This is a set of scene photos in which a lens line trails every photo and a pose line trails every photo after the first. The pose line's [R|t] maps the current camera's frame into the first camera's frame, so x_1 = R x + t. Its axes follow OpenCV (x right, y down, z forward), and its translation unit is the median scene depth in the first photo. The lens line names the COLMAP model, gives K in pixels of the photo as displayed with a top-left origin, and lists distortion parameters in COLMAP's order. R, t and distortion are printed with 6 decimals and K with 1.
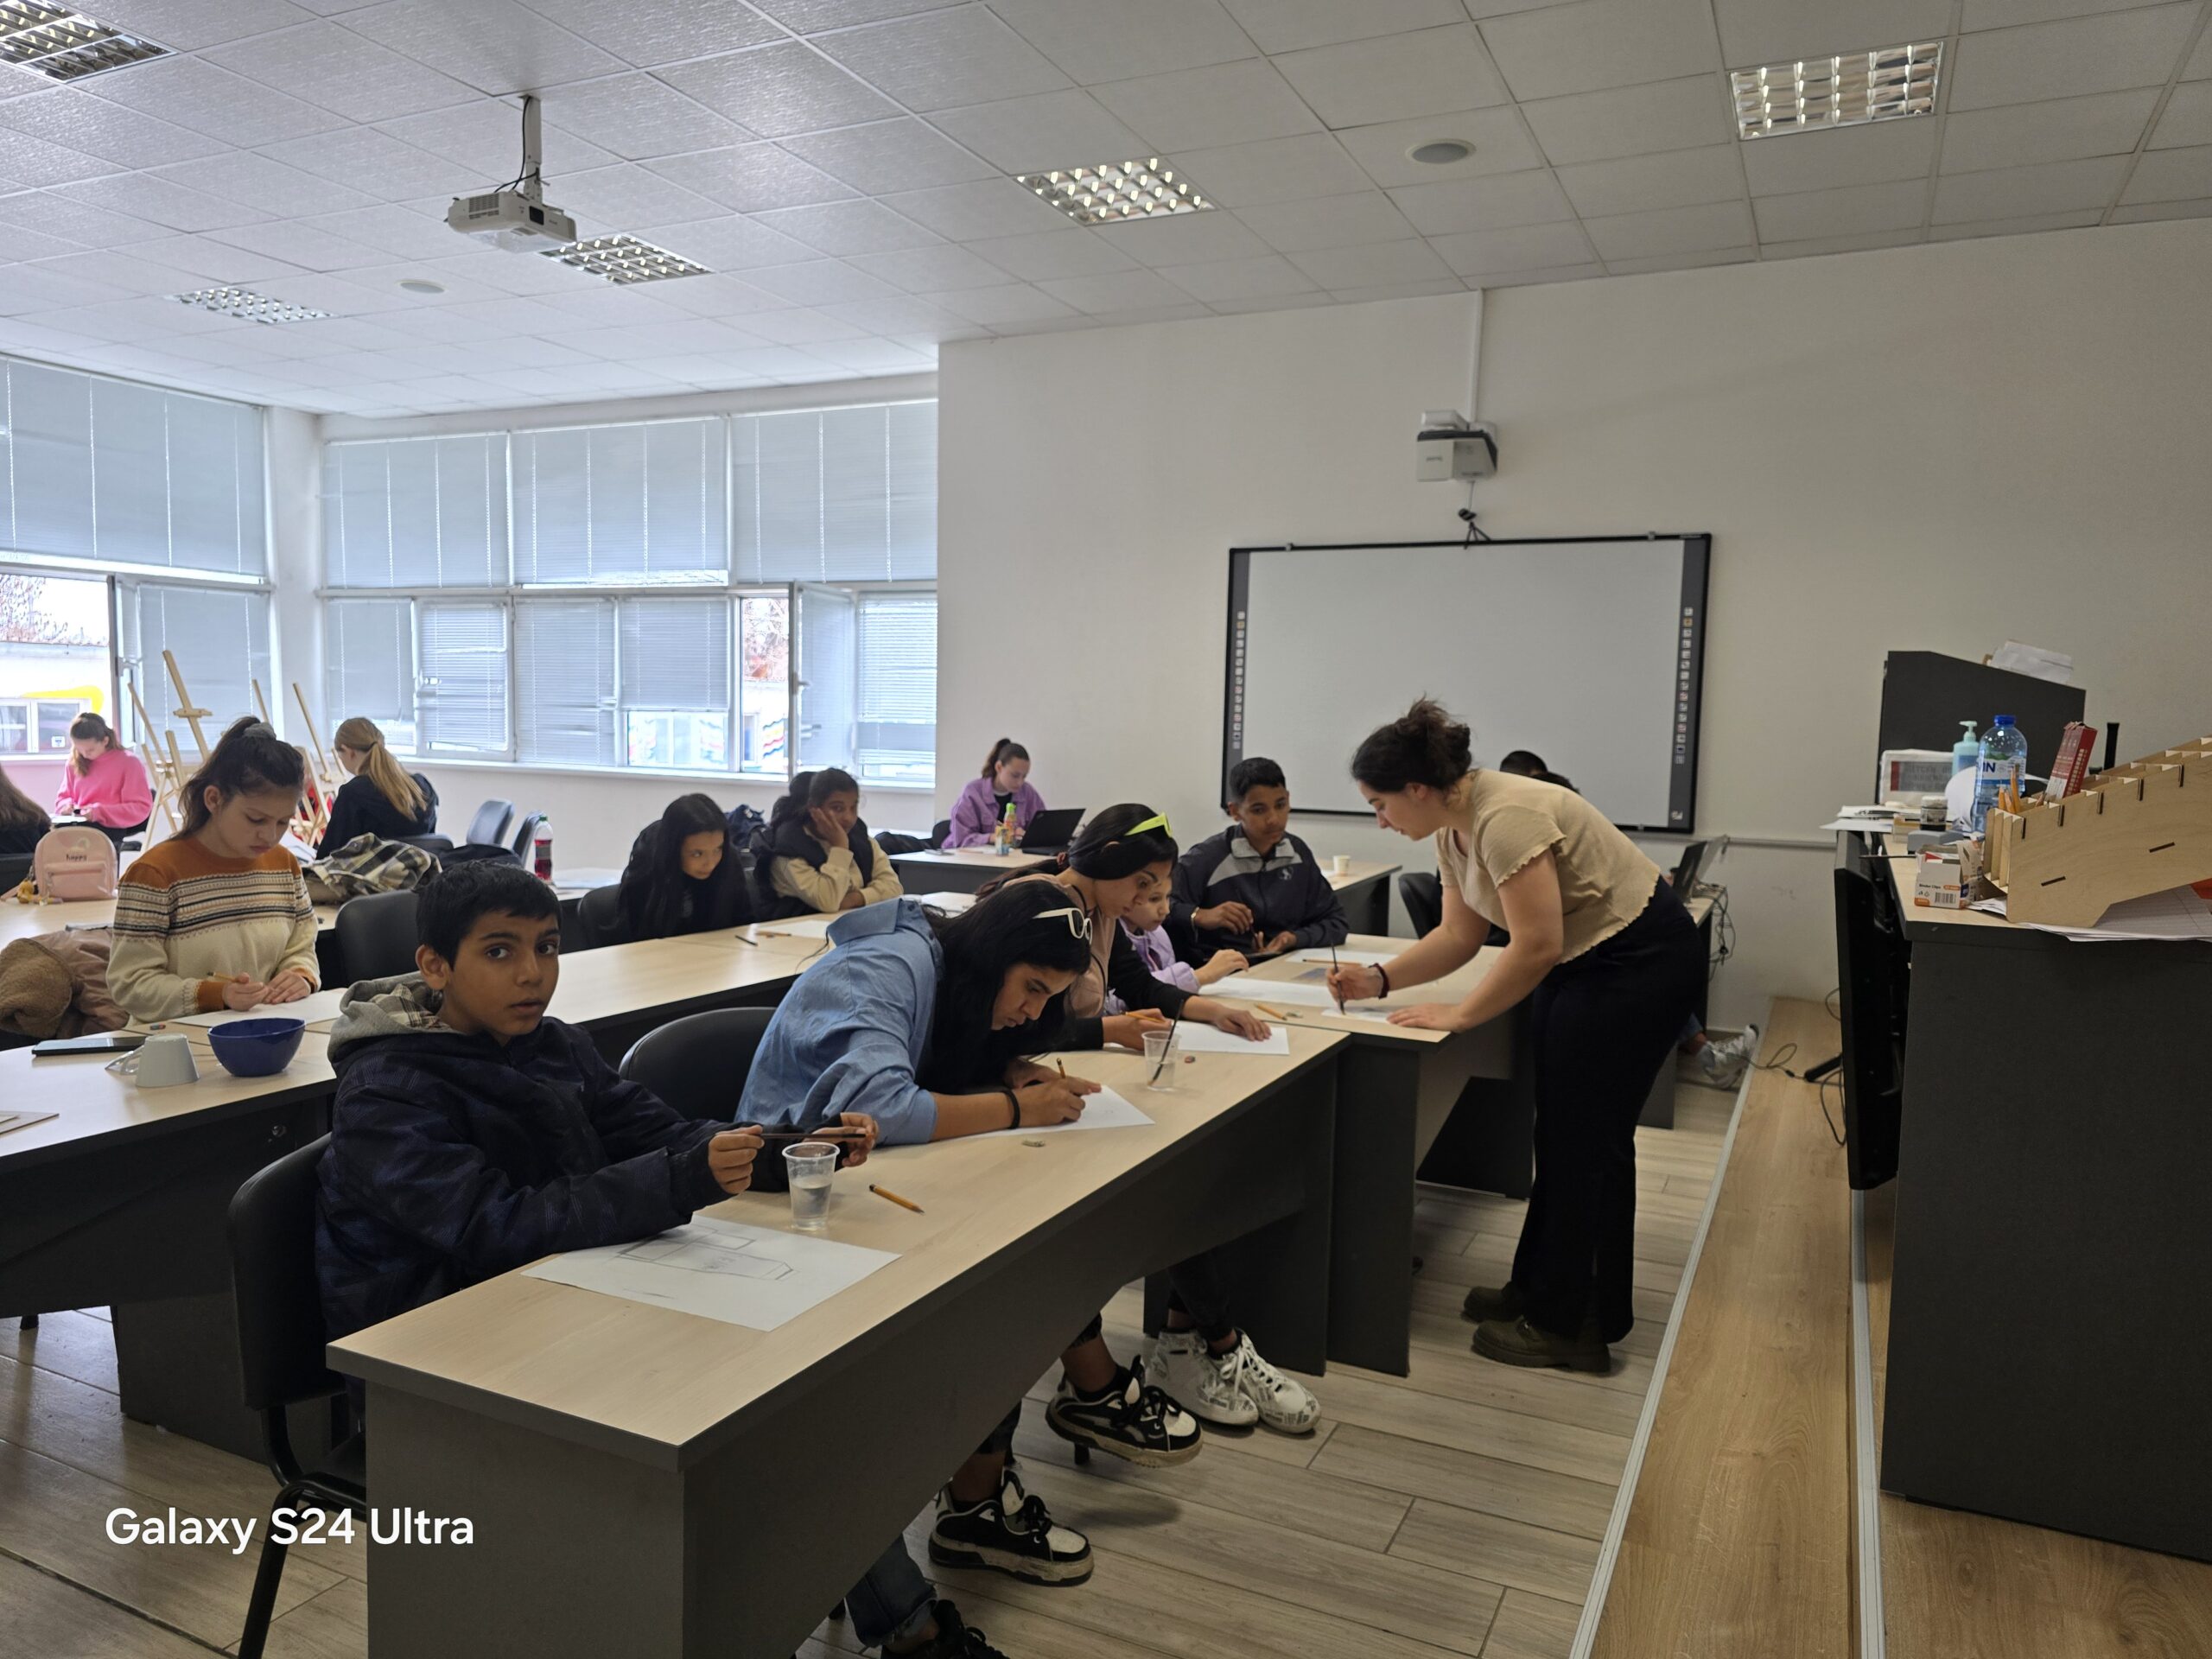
lens RADIAL K [[1502.7, 0, 1113.6], [0, 1502.7, 833.9], [0, 0, 1]] dist [0.054793, -0.048069]
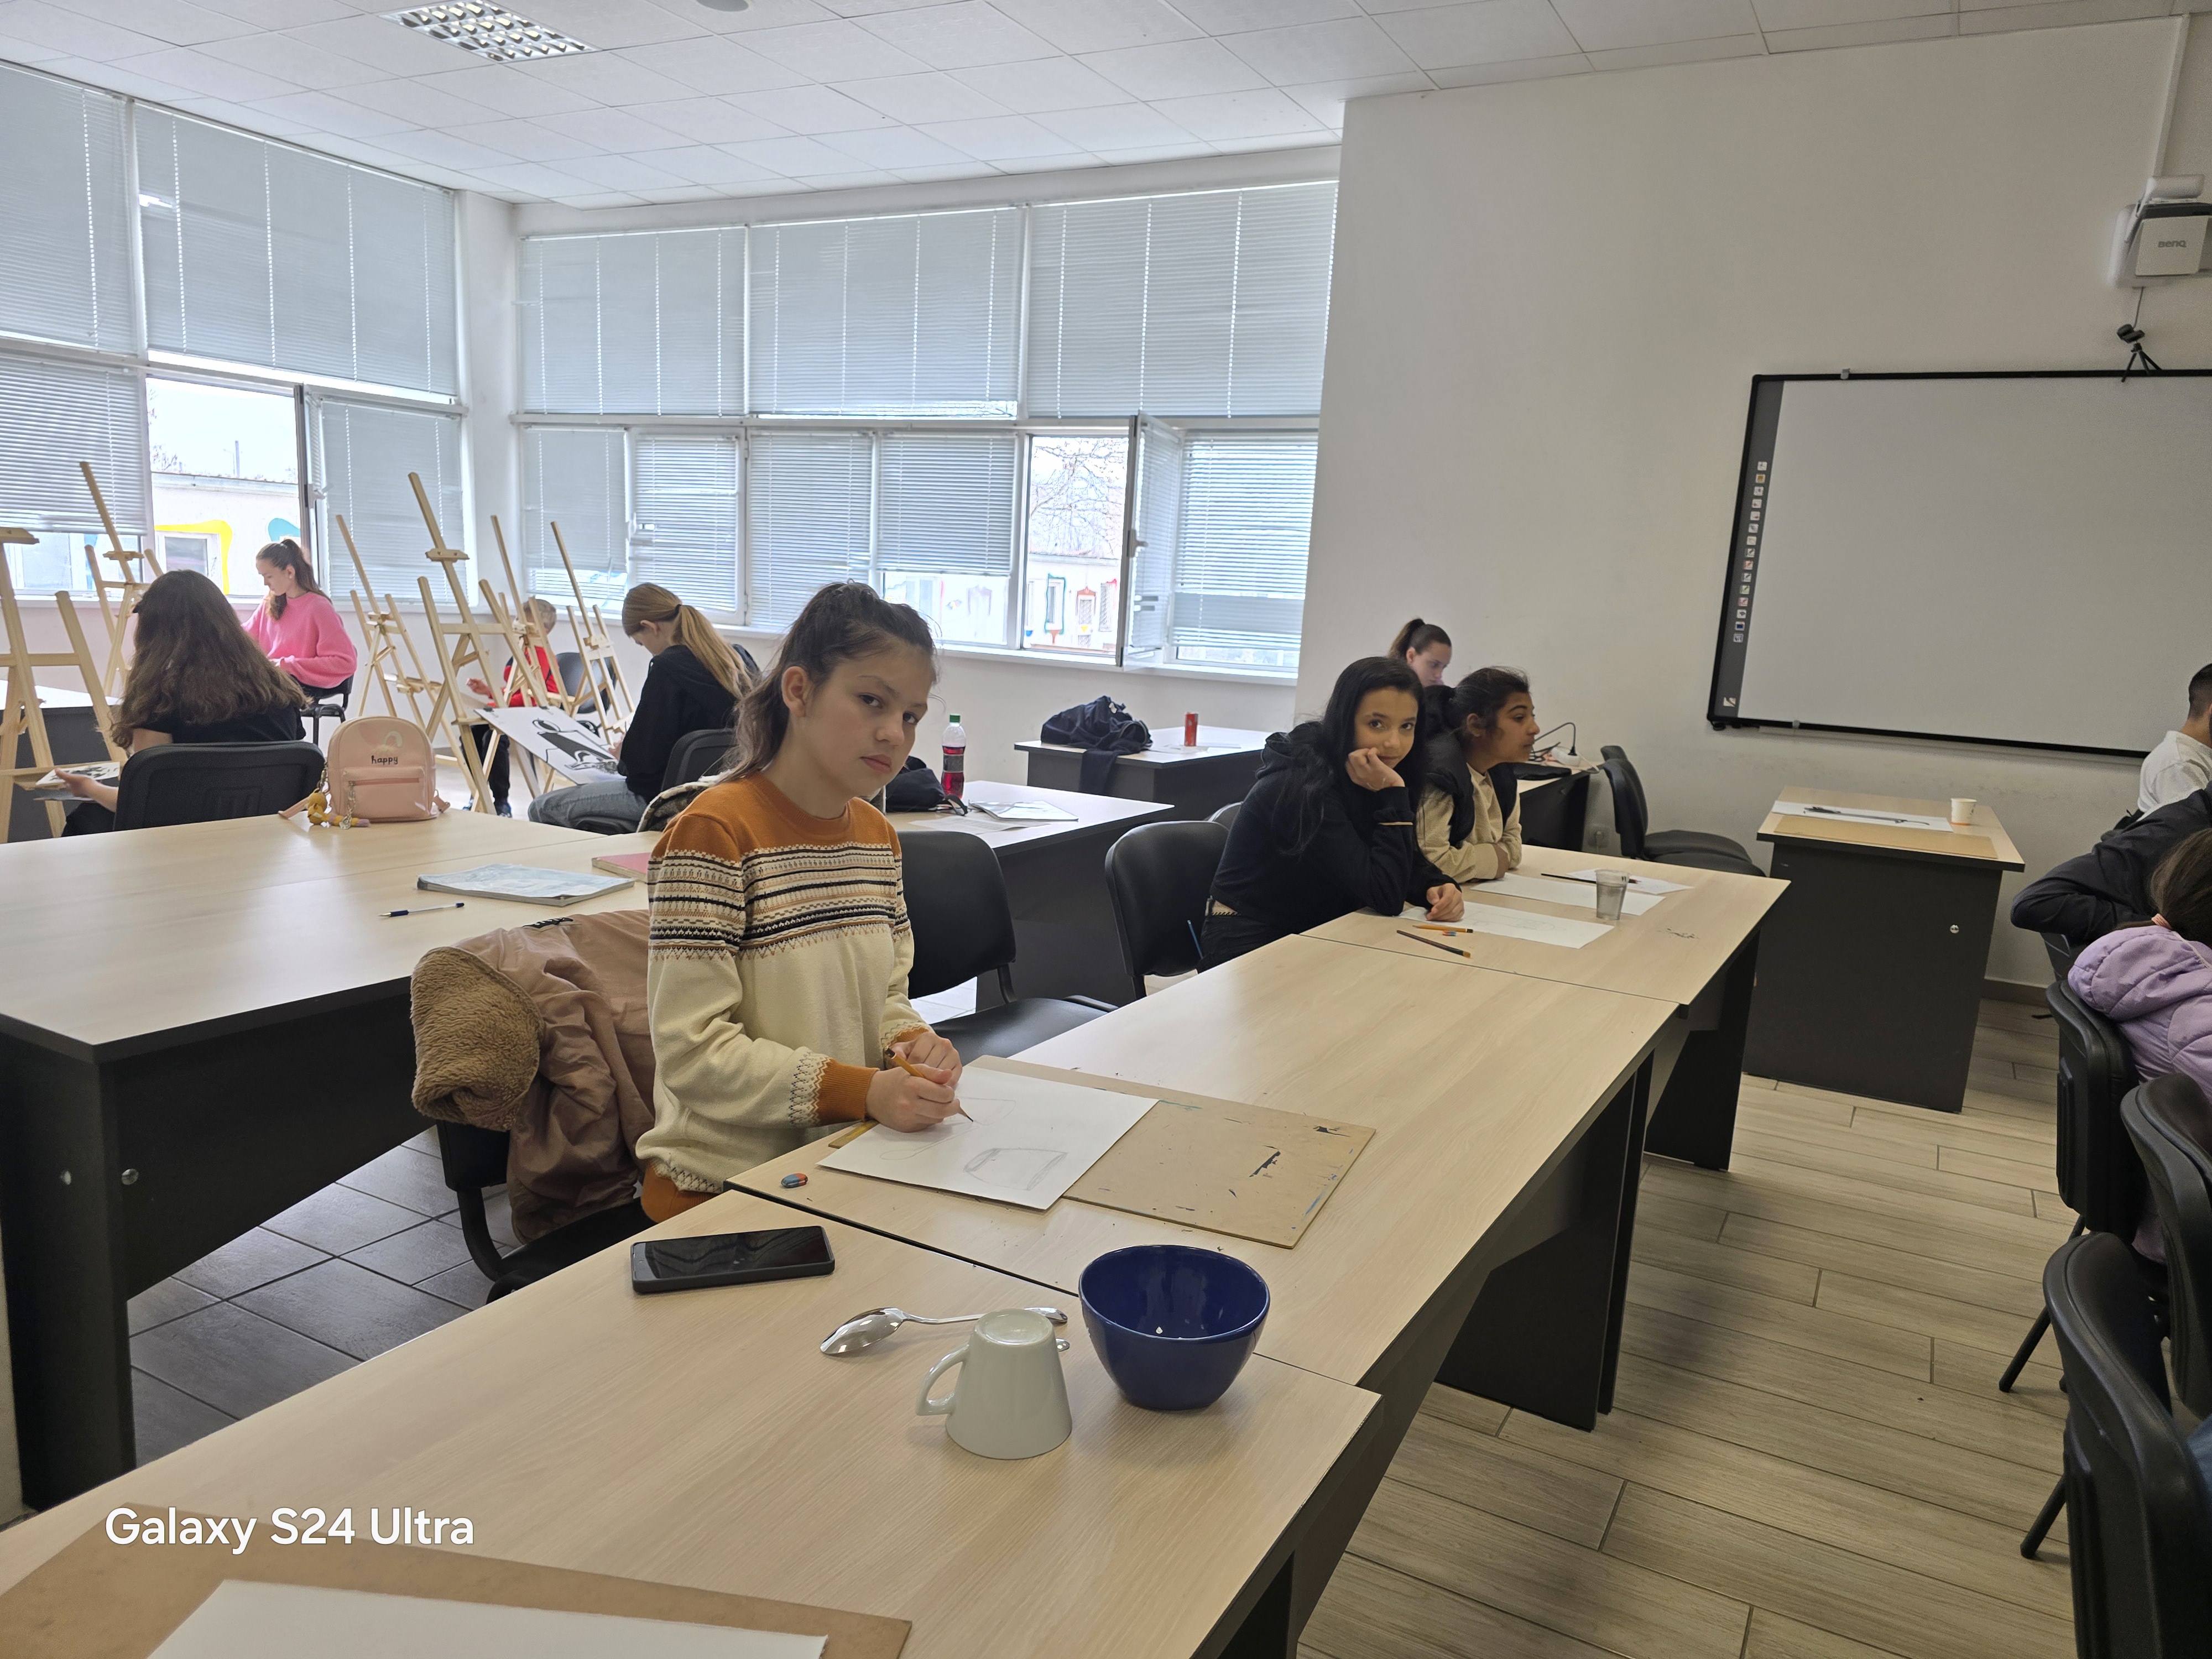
lens RADIAL K [[1502.7, 0, 1119.9], [0, 1502.7, 843.7], [0, 0, 1]] dist [0.054793, -0.048069]
pose [[0.998296, 0.039869, -0.042605, -0.254052], [-0.035825, 0.995135, 0.091781, -0.018228], [0.046057, -0.090098, 0.994867, 0.259474]]
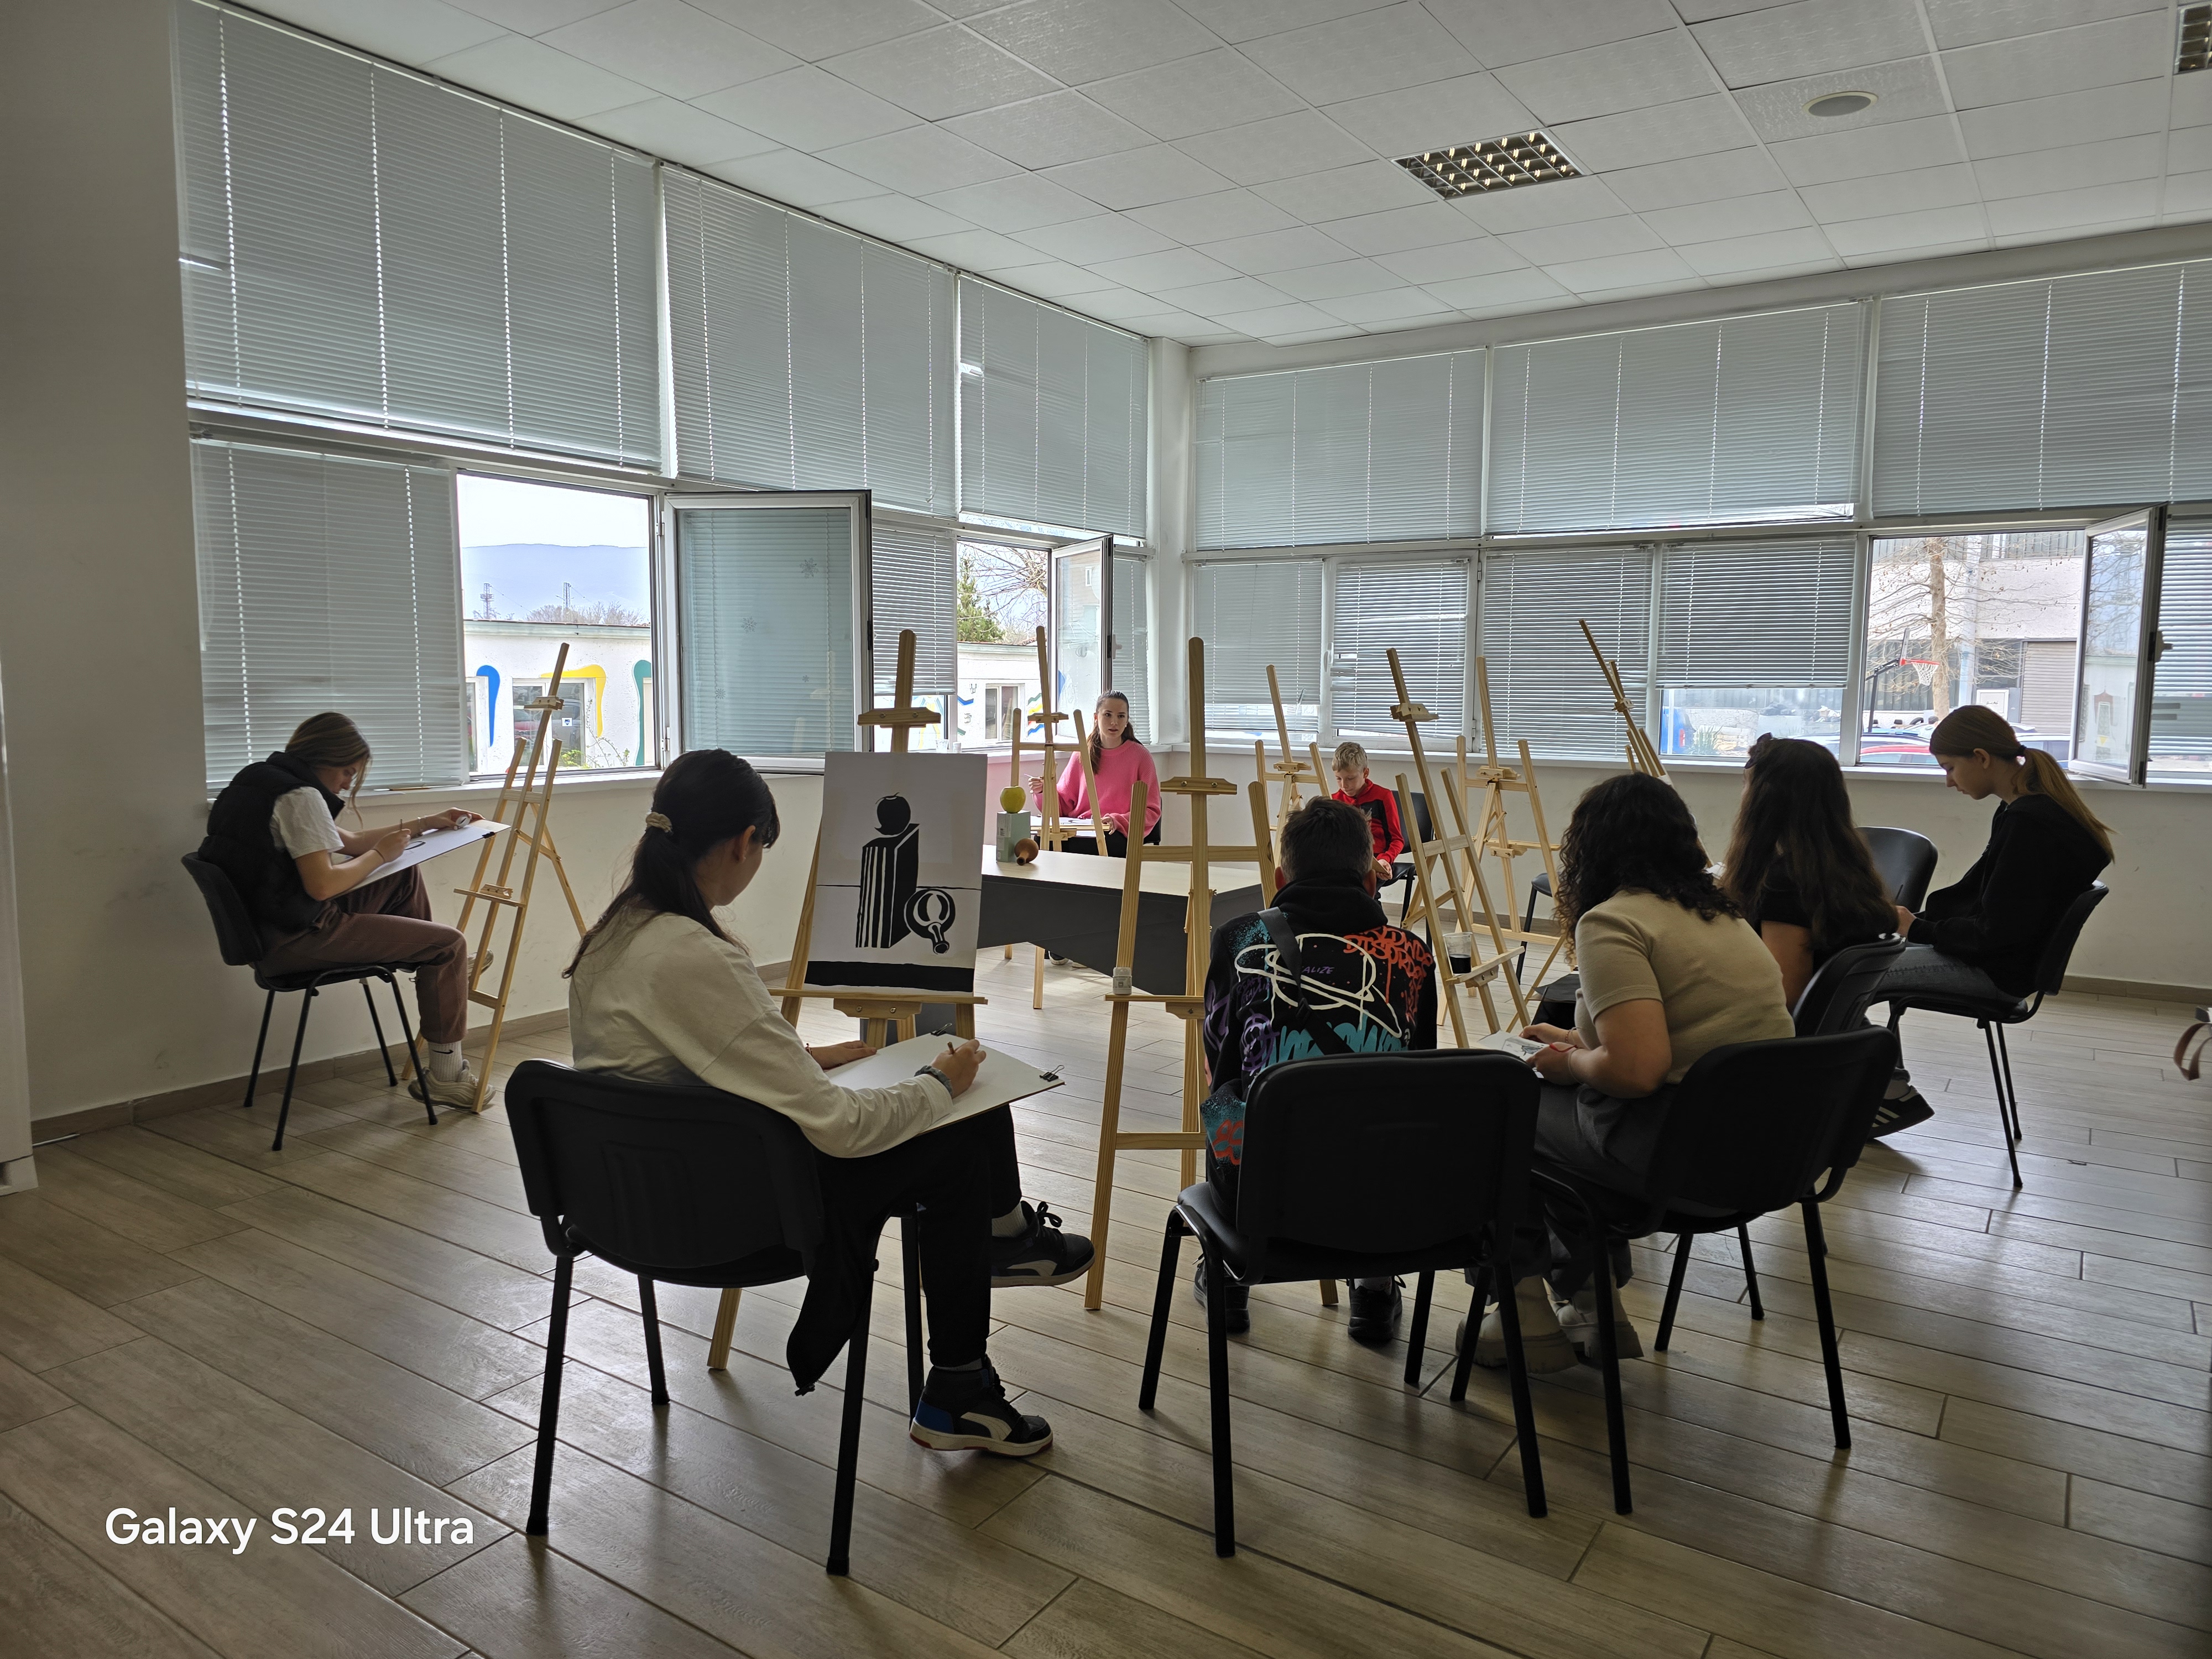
lens RADIAL K [[1502.7, 0, 1083.1], [0, 1502.7, 823.1], [0, 0, 1]] dist [0.054793, -0.048069]
pose [[0.989289, -0.003482, -0.145931, -0.875331], [0.005965, 0.999845, 0.016582, -0.042007], [0.145851, -0.017275, 0.989156, 0.279544]]
